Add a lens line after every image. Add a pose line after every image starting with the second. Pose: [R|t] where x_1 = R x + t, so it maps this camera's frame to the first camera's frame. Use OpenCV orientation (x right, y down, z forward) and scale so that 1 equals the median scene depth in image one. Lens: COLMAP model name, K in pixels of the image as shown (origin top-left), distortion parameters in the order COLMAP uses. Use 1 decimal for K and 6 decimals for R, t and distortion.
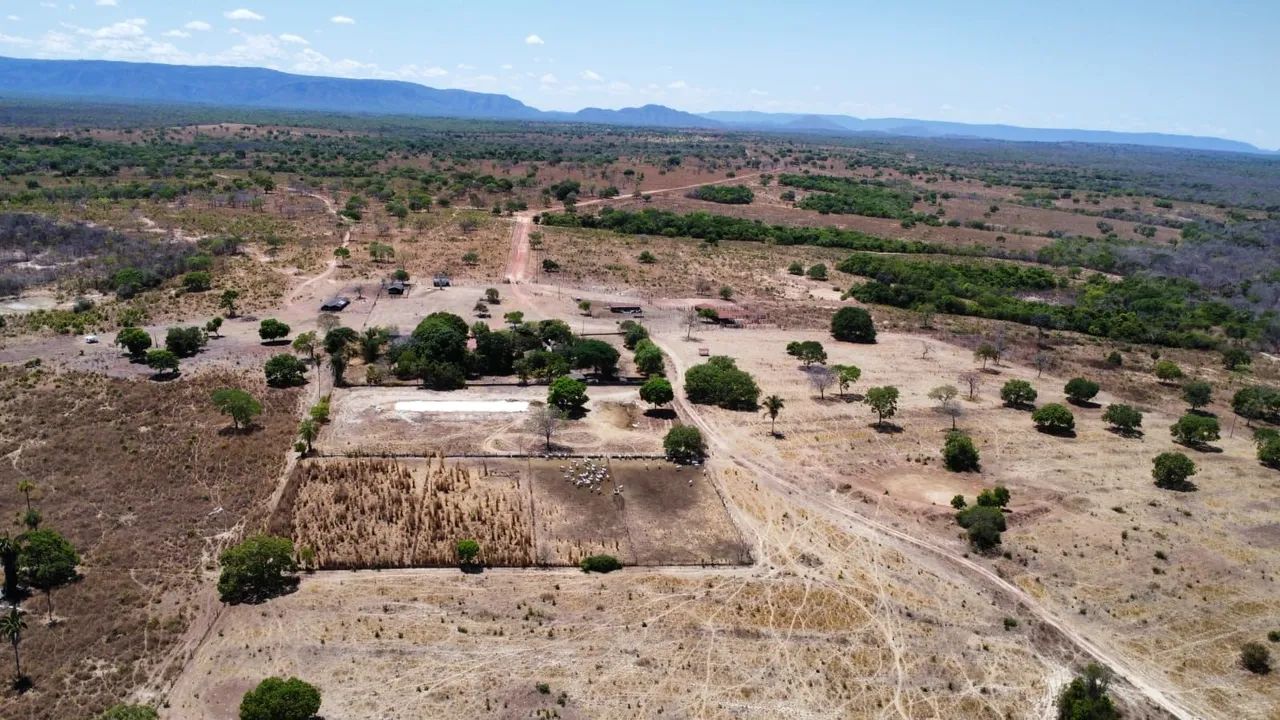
lens RADIAL K [[960.7, 0, 633.2], [0, 960.7, 358.3], [0, 0, 1]] dist [0.000695, -0.005857]
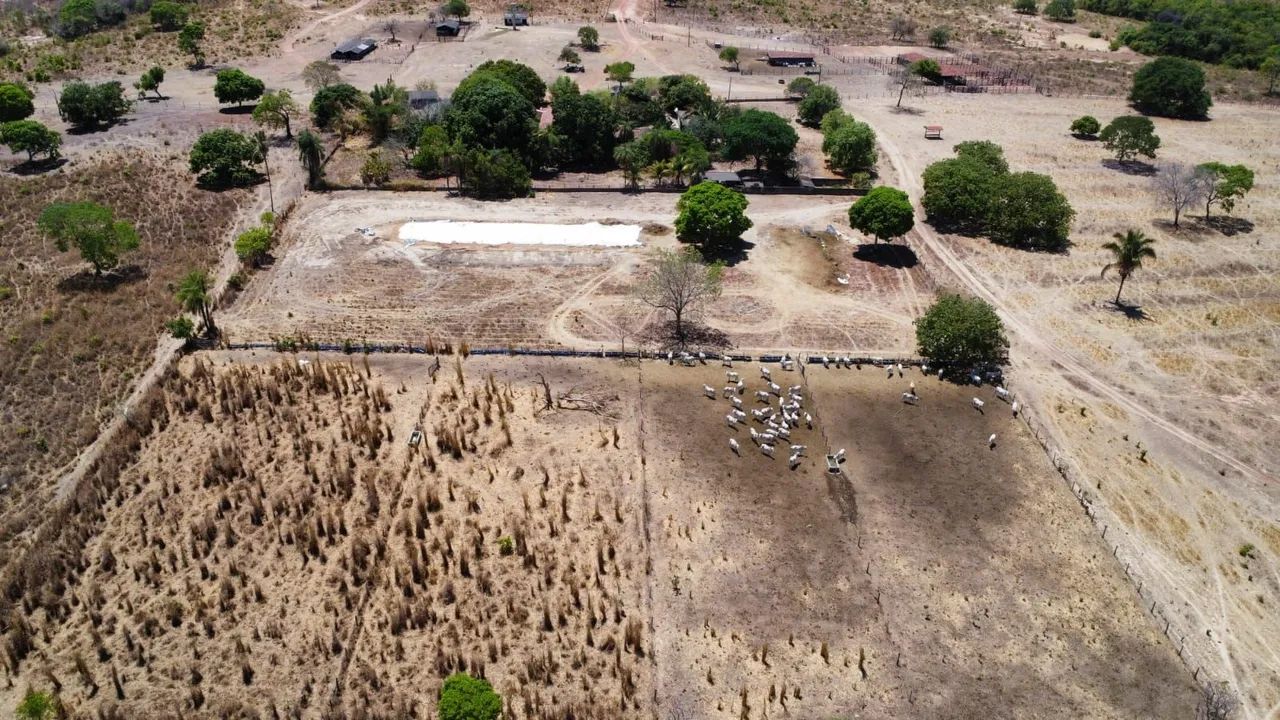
lens RADIAL K [[960.7, 0, 633.2], [0, 960.7, 358.3], [0, 0, 1]] dist [0.000695, -0.005857]
pose [[0.993163, 0.039175, -0.109964, -0.048922], [-0.012275, 0.971832, 0.235354, -0.010188], [0.116087, -0.232396, 0.965669, 0.445217]]
